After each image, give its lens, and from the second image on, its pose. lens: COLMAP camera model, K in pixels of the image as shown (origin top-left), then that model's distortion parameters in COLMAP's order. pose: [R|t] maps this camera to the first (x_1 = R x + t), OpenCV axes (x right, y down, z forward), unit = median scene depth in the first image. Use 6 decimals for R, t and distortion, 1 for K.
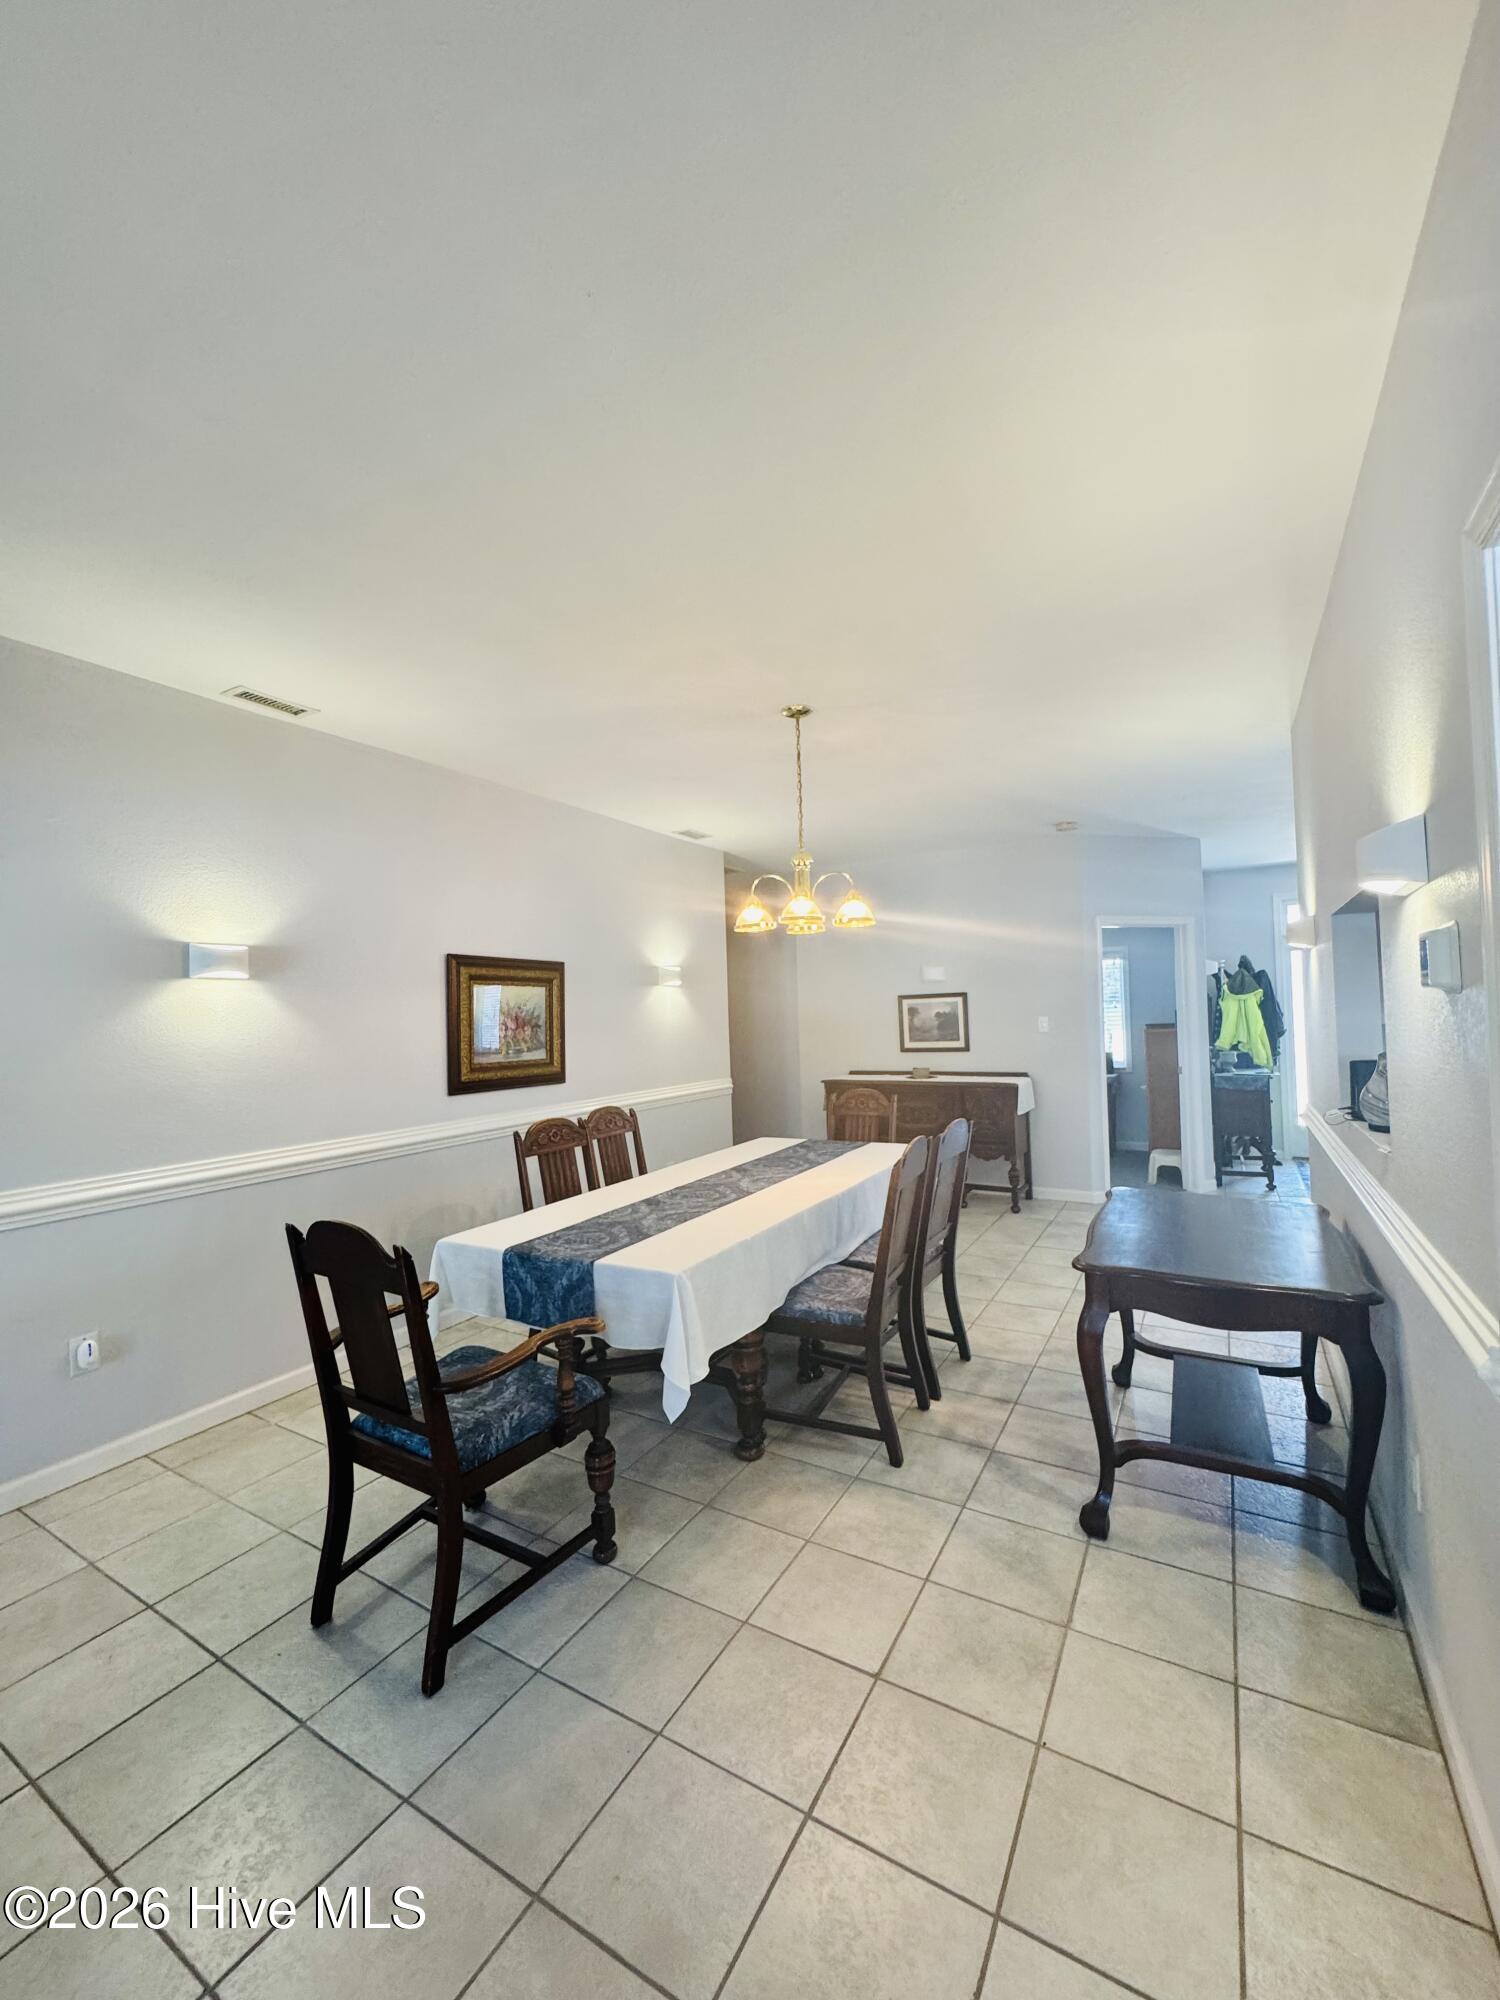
lens RADIAL K [[785.1, 0, 757.2], [0, 785.1, 994.8], [0, 0, 1]] dist [-0.003983, 0.000322]
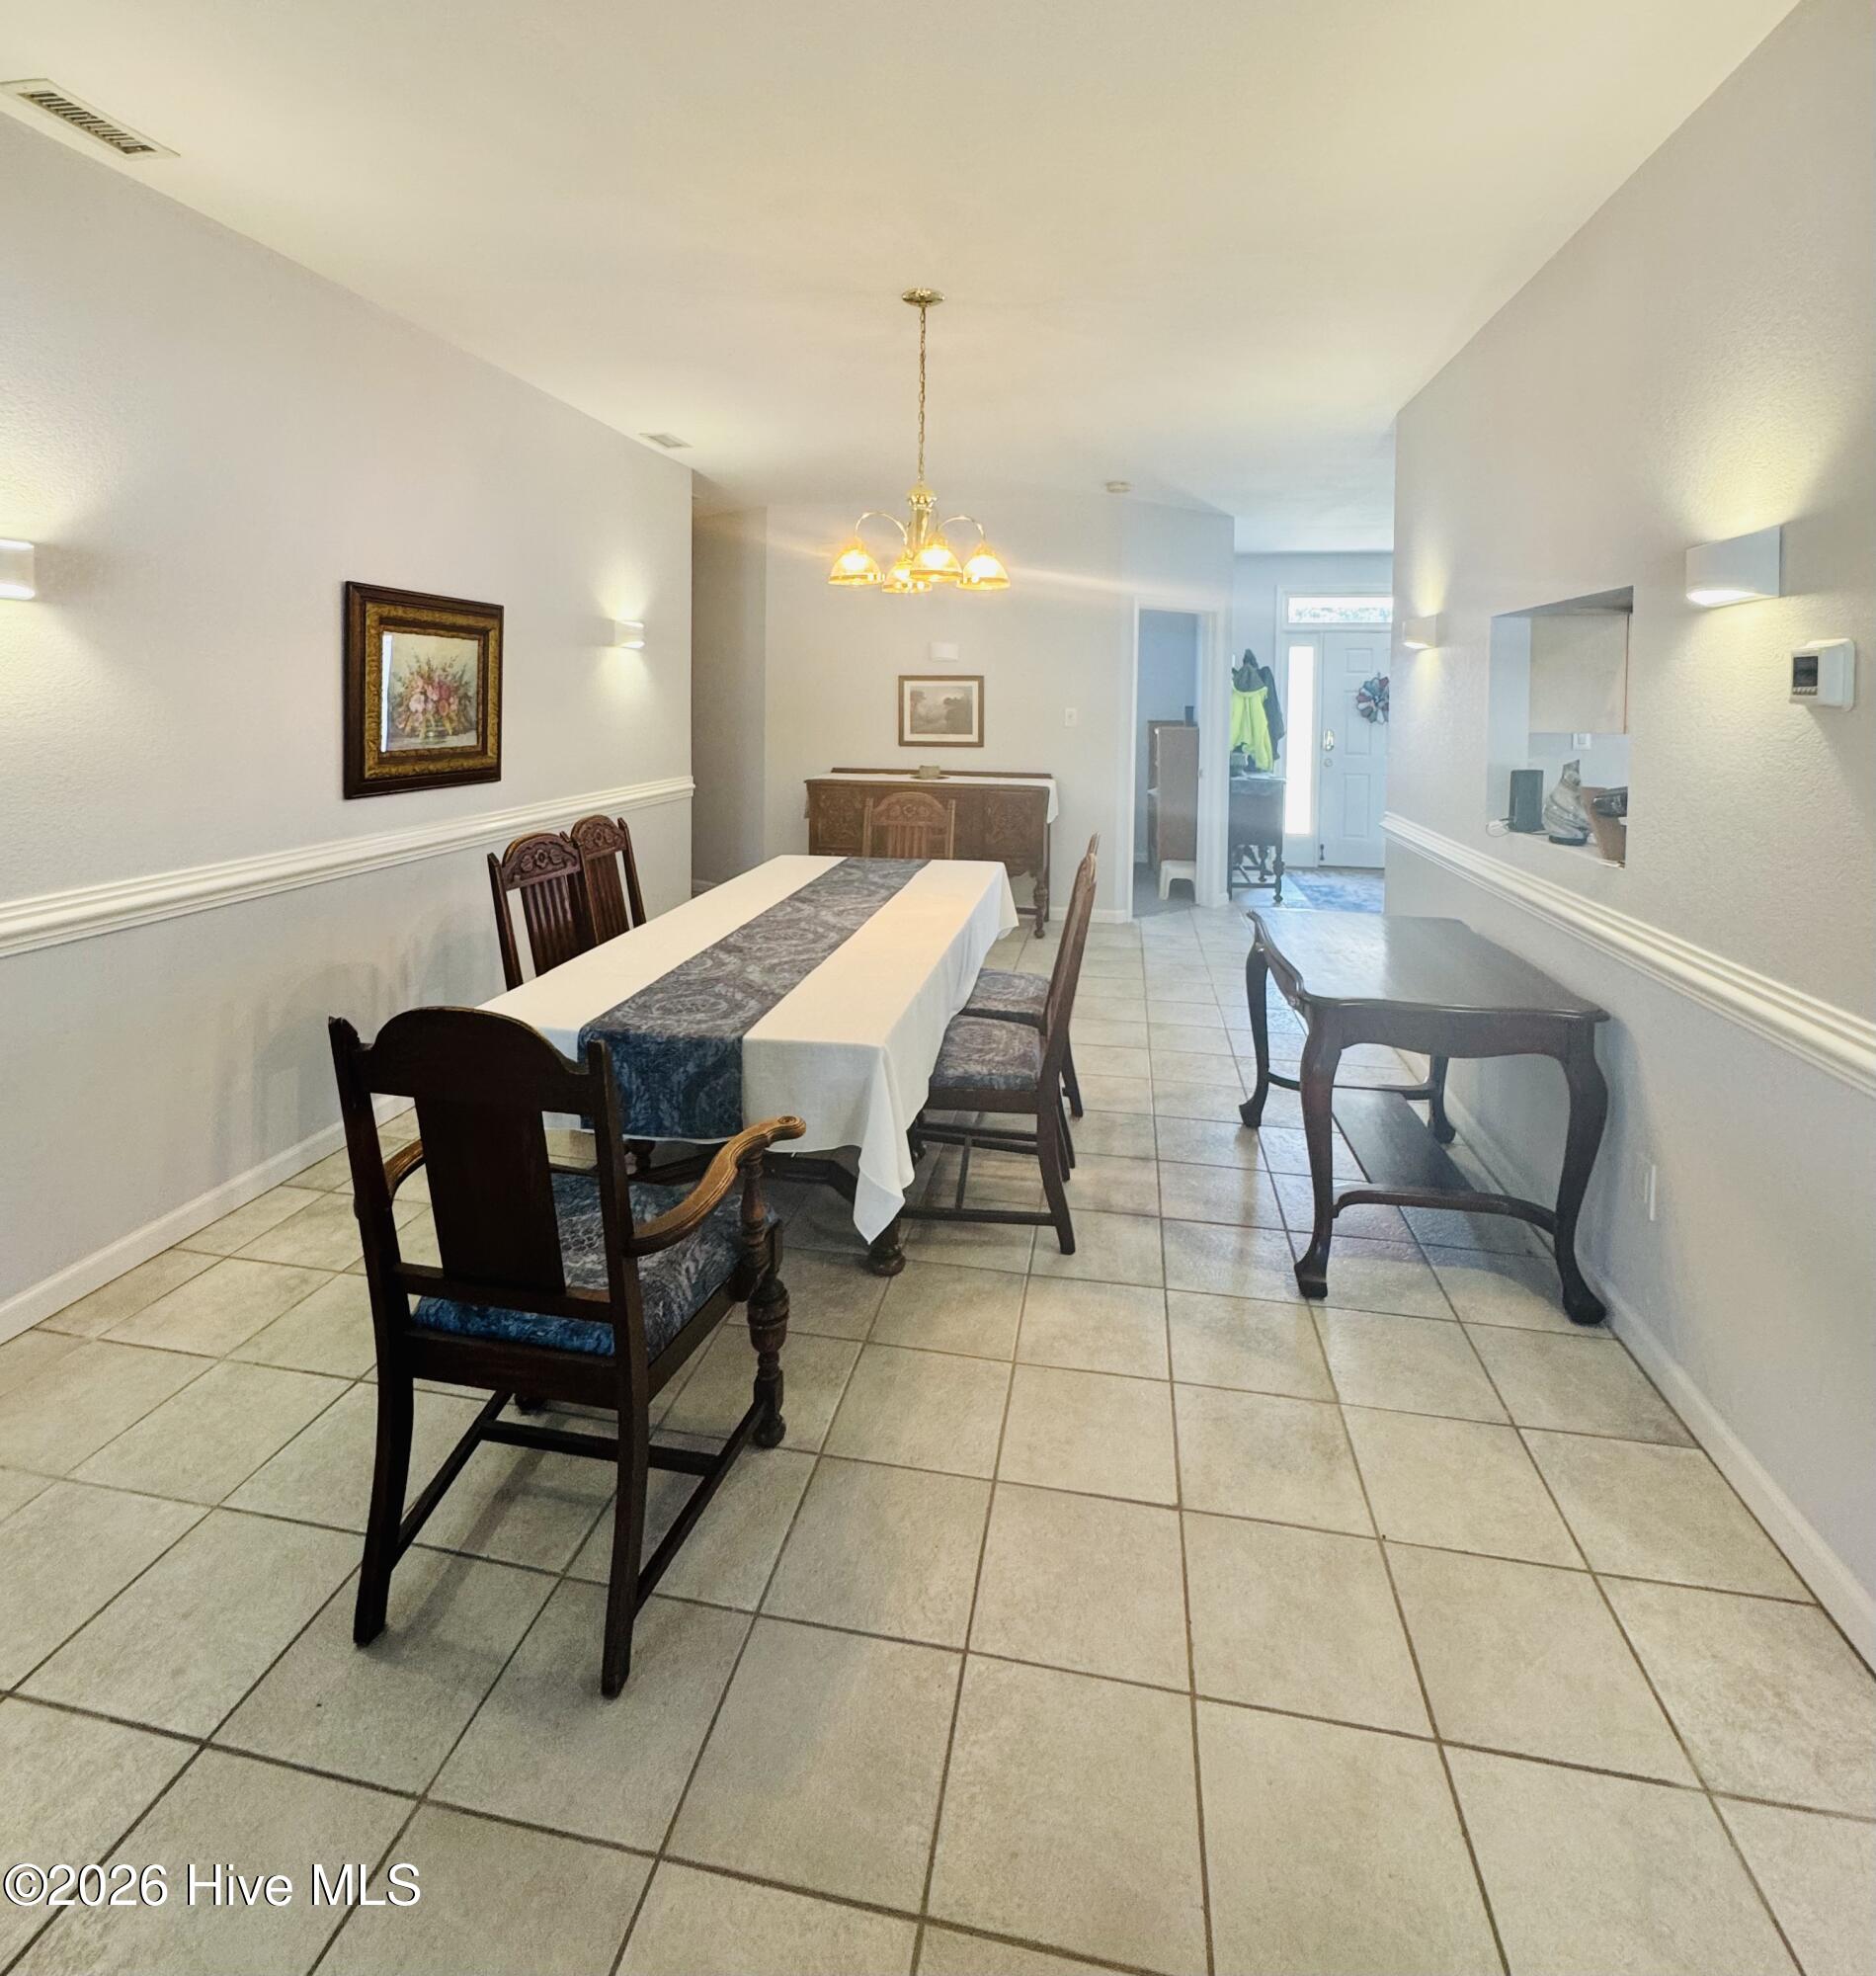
lens RADIAL K [[981.7, 0, 947.0], [0, 981.7, 718.7], [0, 0, 1]] dist [-0.005426, 0.000709]
pose [[0.940529, 0.032304, 0.338175, -0.301792], [-0.048562, 0.998030, 0.039726, 0.007027], [-0.336225, -0.053786, 0.940245, 0.104089]]
